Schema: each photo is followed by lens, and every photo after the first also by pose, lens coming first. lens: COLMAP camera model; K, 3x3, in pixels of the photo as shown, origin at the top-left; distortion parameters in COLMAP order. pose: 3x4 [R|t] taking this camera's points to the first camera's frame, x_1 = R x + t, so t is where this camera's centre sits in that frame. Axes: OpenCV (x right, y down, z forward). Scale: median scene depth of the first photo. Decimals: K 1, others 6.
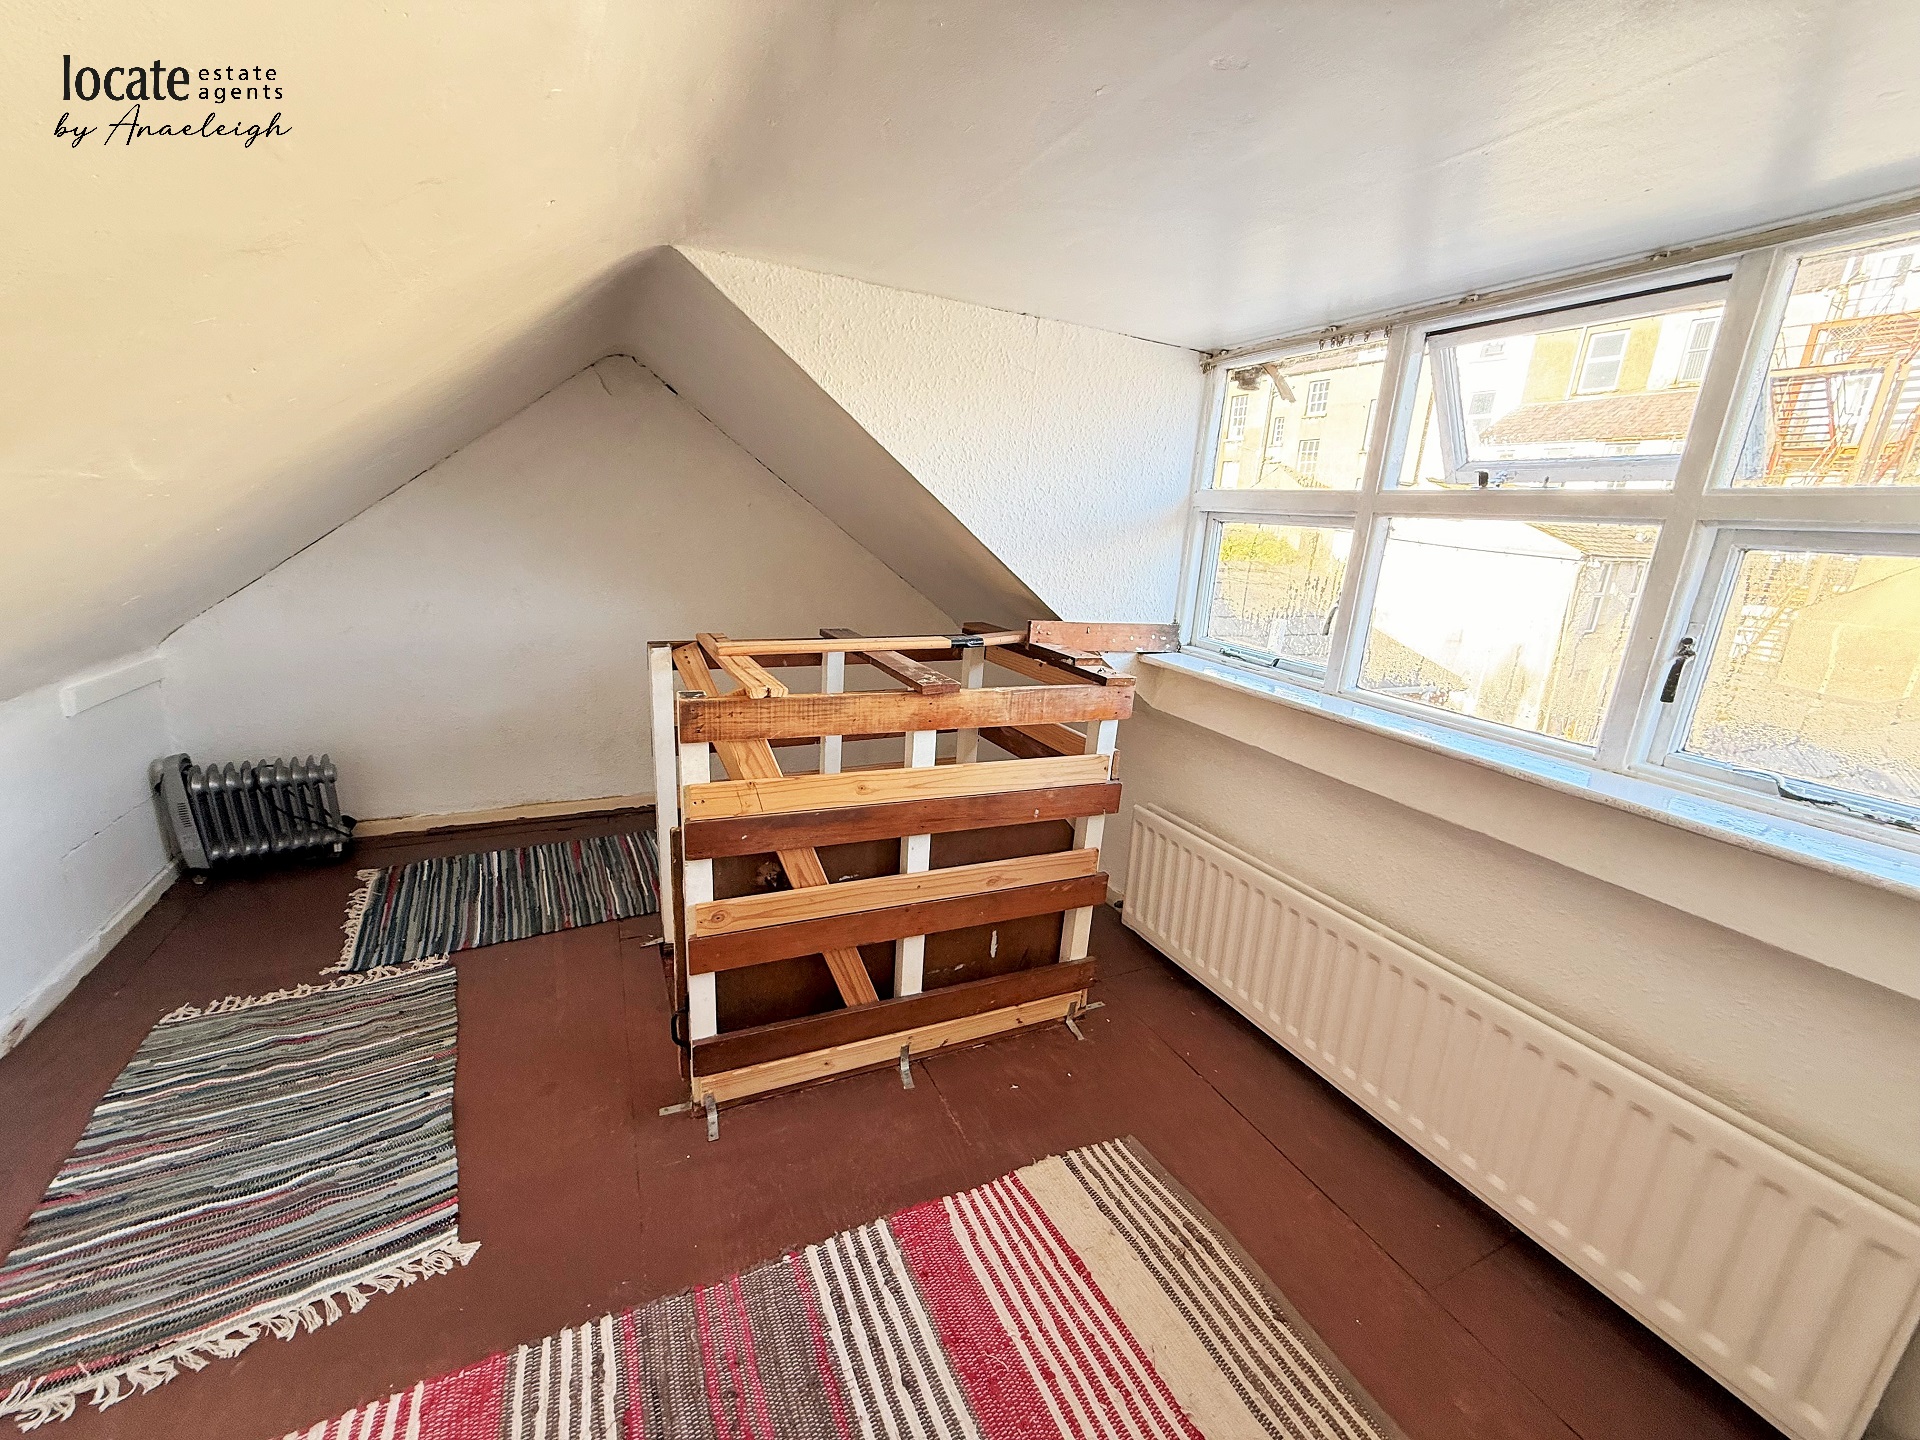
lens RADIAL K [[764.5, 0, 952.8], [0, 764.5, 719.9], [0, 0, 1]] dist [-0.002440, -0.000424]
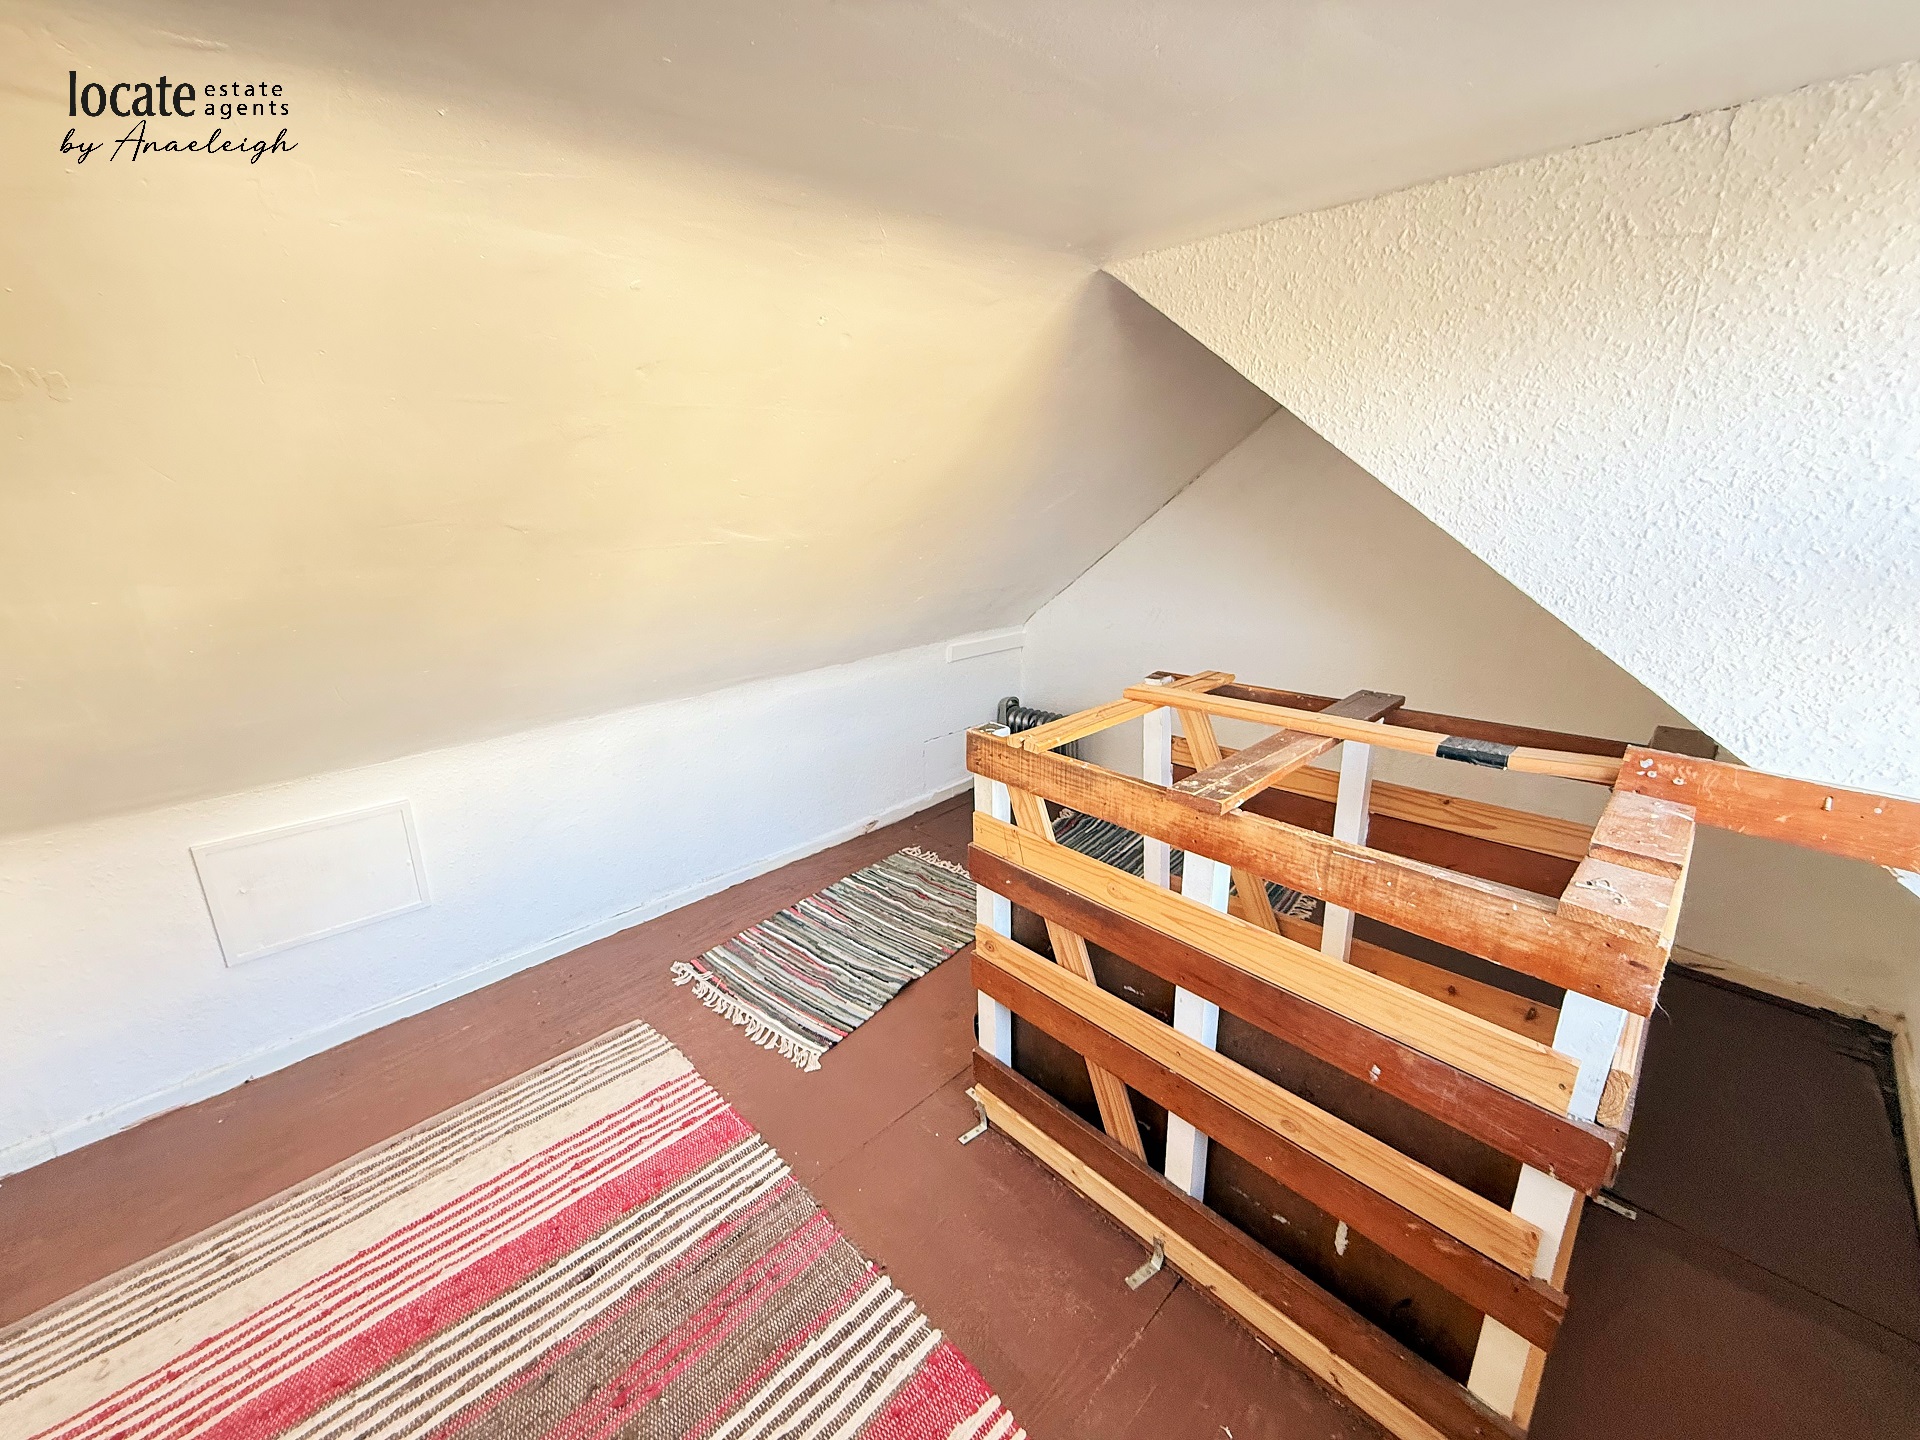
lens RADIAL K [[764.5, 0, 952.8], [0, 764.5, 719.9], [0, 0, 1]] dist [-0.002440, -0.000424]
pose [[0.320834, 0.210169, -0.923523, 0.553267], [-0.202634, 0.967724, 0.149833, -0.175971], [0.925205, 0.139066, 0.353066, 0.552862]]
